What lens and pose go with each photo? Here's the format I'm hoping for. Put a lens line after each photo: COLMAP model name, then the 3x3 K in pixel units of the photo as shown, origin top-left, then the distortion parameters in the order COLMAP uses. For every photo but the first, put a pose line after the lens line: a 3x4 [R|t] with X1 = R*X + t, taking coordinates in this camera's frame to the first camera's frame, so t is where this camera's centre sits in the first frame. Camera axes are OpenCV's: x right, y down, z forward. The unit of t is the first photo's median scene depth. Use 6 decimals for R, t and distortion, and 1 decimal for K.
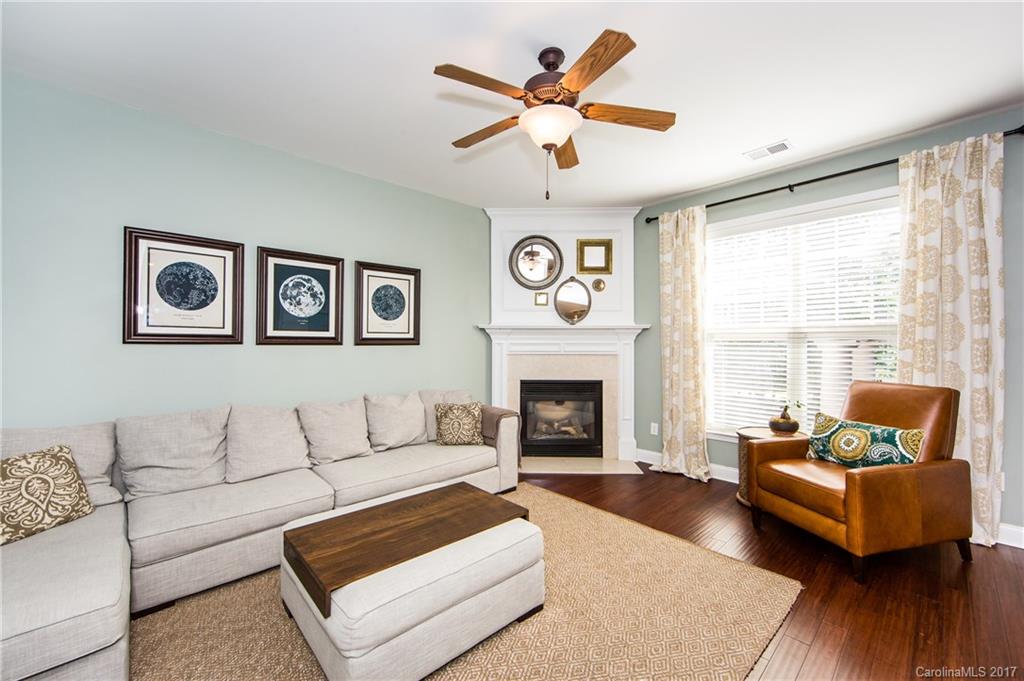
lens RADIAL K [[404.3, 0, 517.0], [0, 404.3, 337.2], [0, 0, 1]] dist [-0.006940, 0.000033]
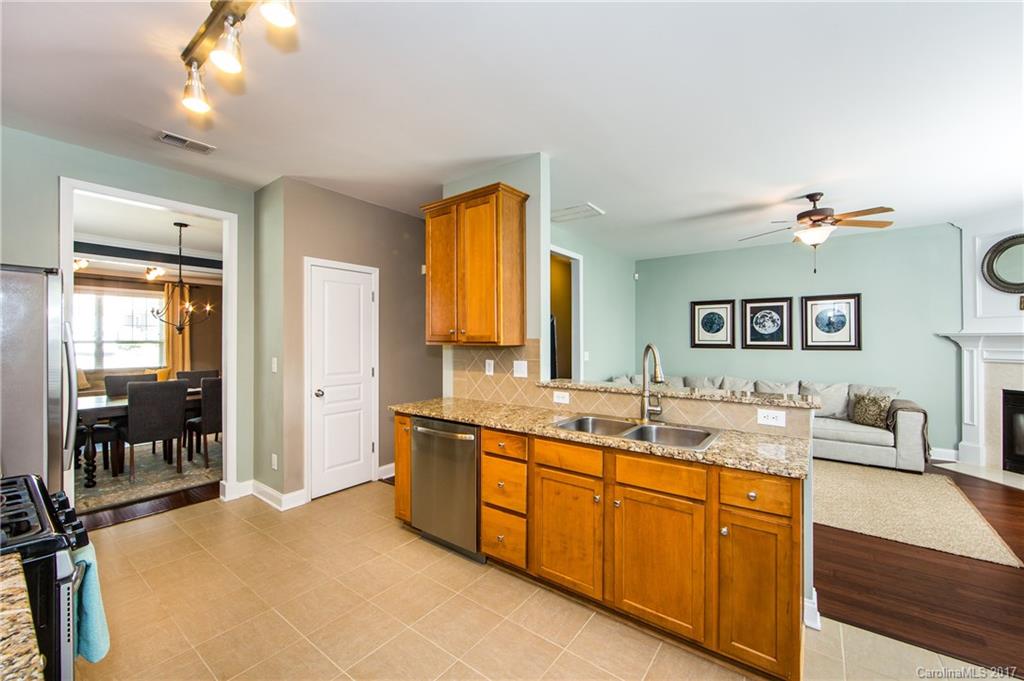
lens RADIAL K [[404.3, 0, 511.3], [0, 404.3, 340.0], [0, 0, 1]] dist [-0.006940, 0.000033]
pose [[0.152873, -0.000105, -0.988246, 1.087277], [0.017159, 0.999850, 0.002548, -0.046963], [0.988097, -0.017347, 0.152851, -0.408911]]
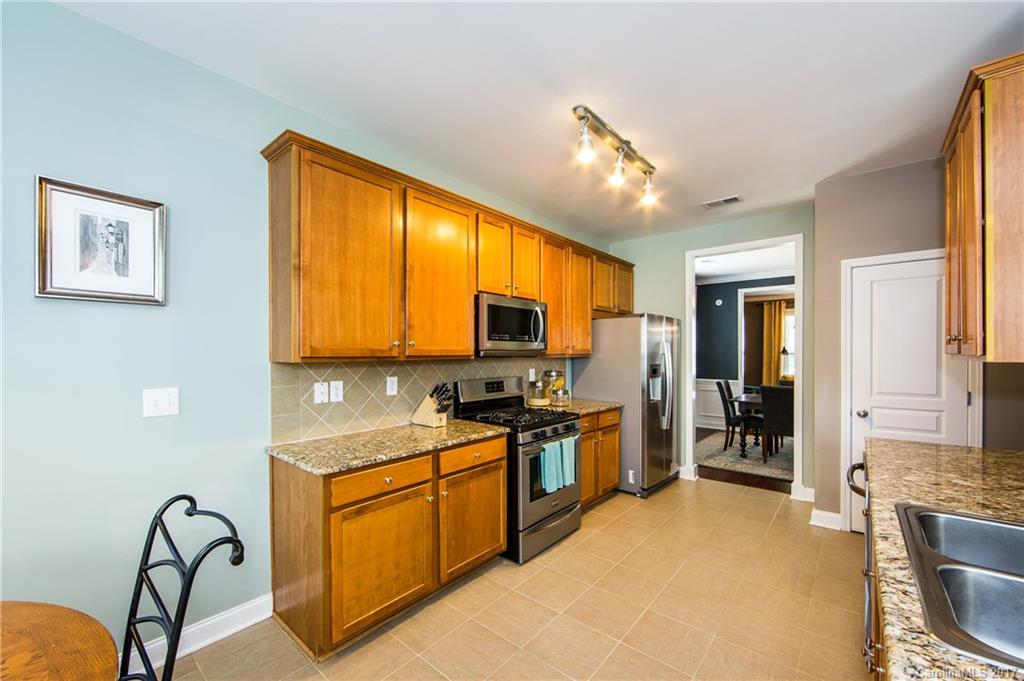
lens RADIAL K [[404.3, 0, 506.3], [0, 404.3, 351.5], [0, 0, 1]] dist [-0.006940, 0.000033]
pose [[-0.995293, 0.005360, -0.096763, 0.853639], [0.007021, 0.999834, -0.016827, -0.044250], [0.096656, -0.017428, -0.995165, 0.085796]]
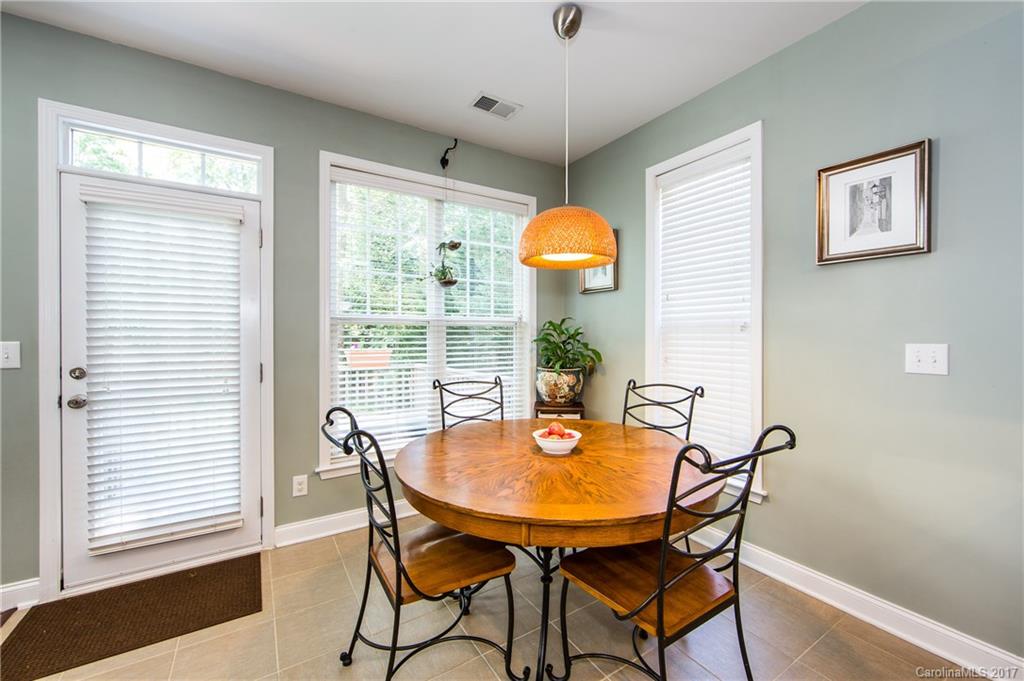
lens RADIAL K [[404.3, 0, 508.2], [0, 404.3, 337.2], [0, 0, 1]] dist [-0.006940, 0.000033]
pose [[0.199831, -0.004140, 0.979822, 0.661257], [-0.018680, 0.999793, 0.008034, -0.005633], [-0.979652, -0.019909, 0.199712, -0.112322]]
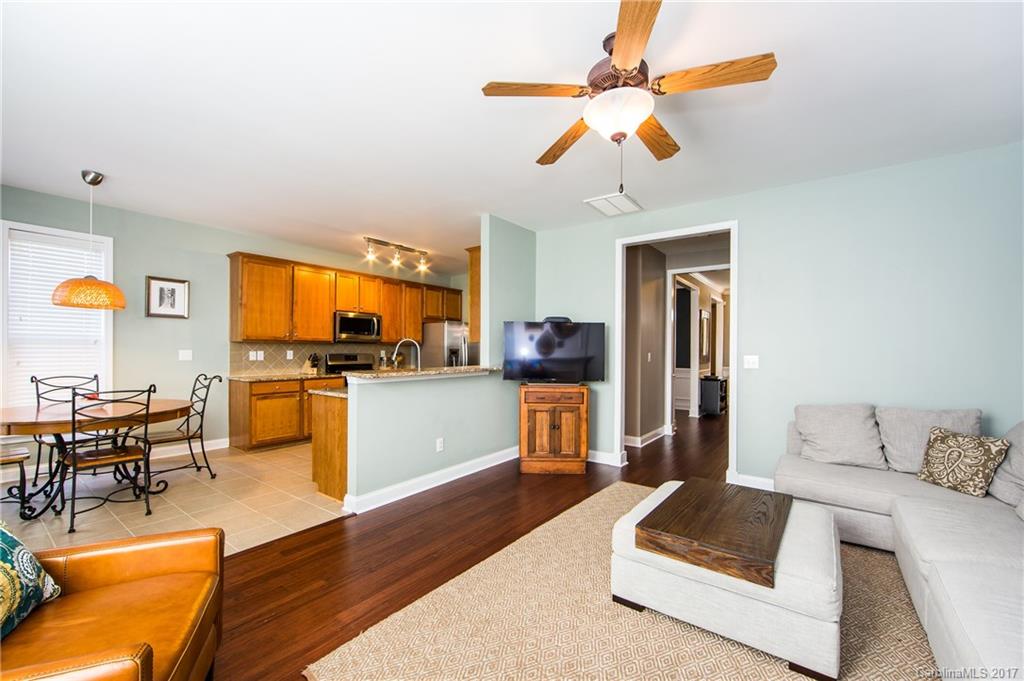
lens RADIAL K [[404.3, 0, 515.7], [0, 404.3, 346.5], [0, 0, 1]] dist [-0.006940, 0.000033]
pose [[-0.983491, -0.005120, -0.180883, 0.315777], [-0.001300, 0.999774, -0.021231, 0.015268], [0.180951, -0.020645, -0.983275, 1.234090]]
